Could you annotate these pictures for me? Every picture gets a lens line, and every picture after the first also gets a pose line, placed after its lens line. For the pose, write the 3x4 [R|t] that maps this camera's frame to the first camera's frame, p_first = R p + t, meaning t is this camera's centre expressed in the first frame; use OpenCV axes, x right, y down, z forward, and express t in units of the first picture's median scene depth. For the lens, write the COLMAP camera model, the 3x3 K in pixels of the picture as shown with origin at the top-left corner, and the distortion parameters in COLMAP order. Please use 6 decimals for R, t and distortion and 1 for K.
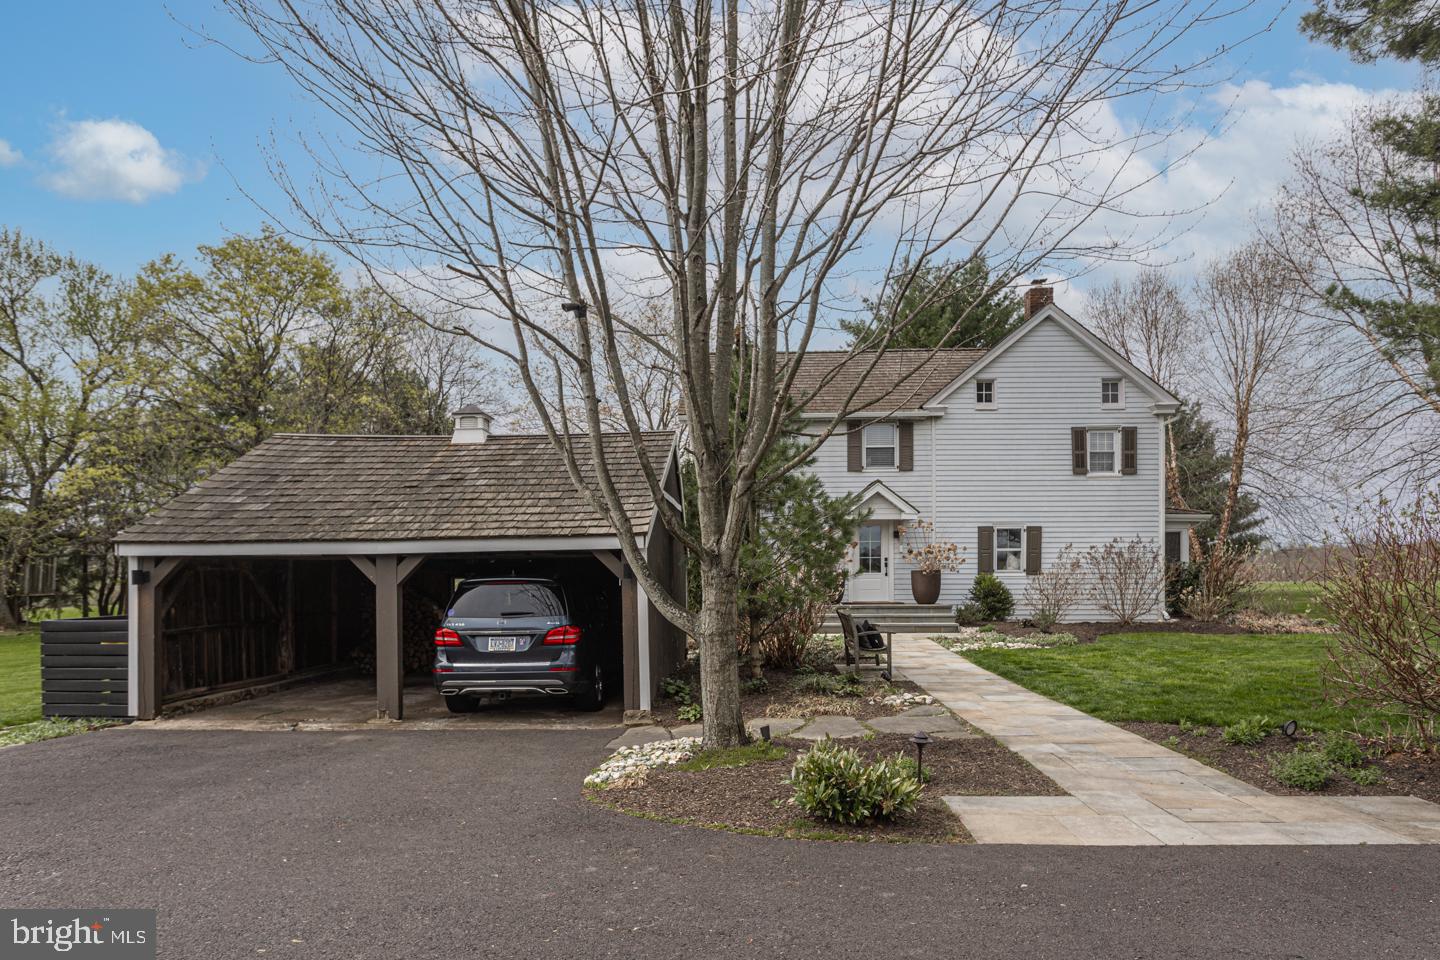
lens RADIAL K [[872.2, 0, 720.3], [0, 872.2, 555.5], [0, 0, 1]] dist [-0.003485, -0.001178]
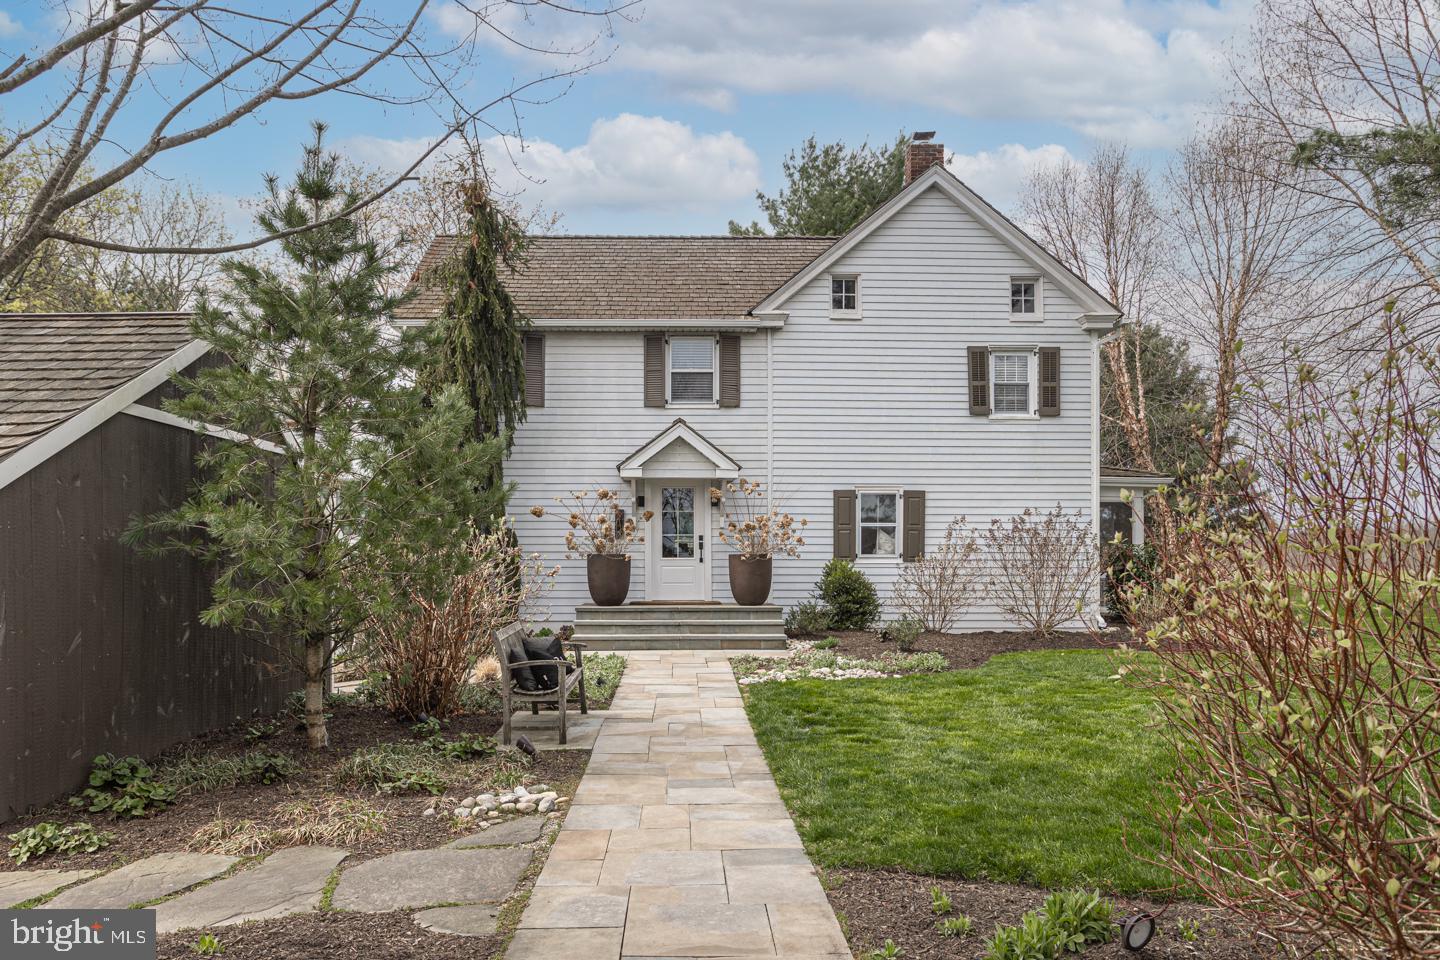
lens RADIAL K [[1077.1, 0, 715.0], [0, 1077.1, 516.5], [0, 0, 1]] dist [0.006164, 0.006532]
pose [[0.997257, 0.007404, 0.073651, 0.143402], [-0.006145, 0.999832, -0.017296, 0.002331], [-0.073766, 0.016796, 0.997134, 0.171227]]
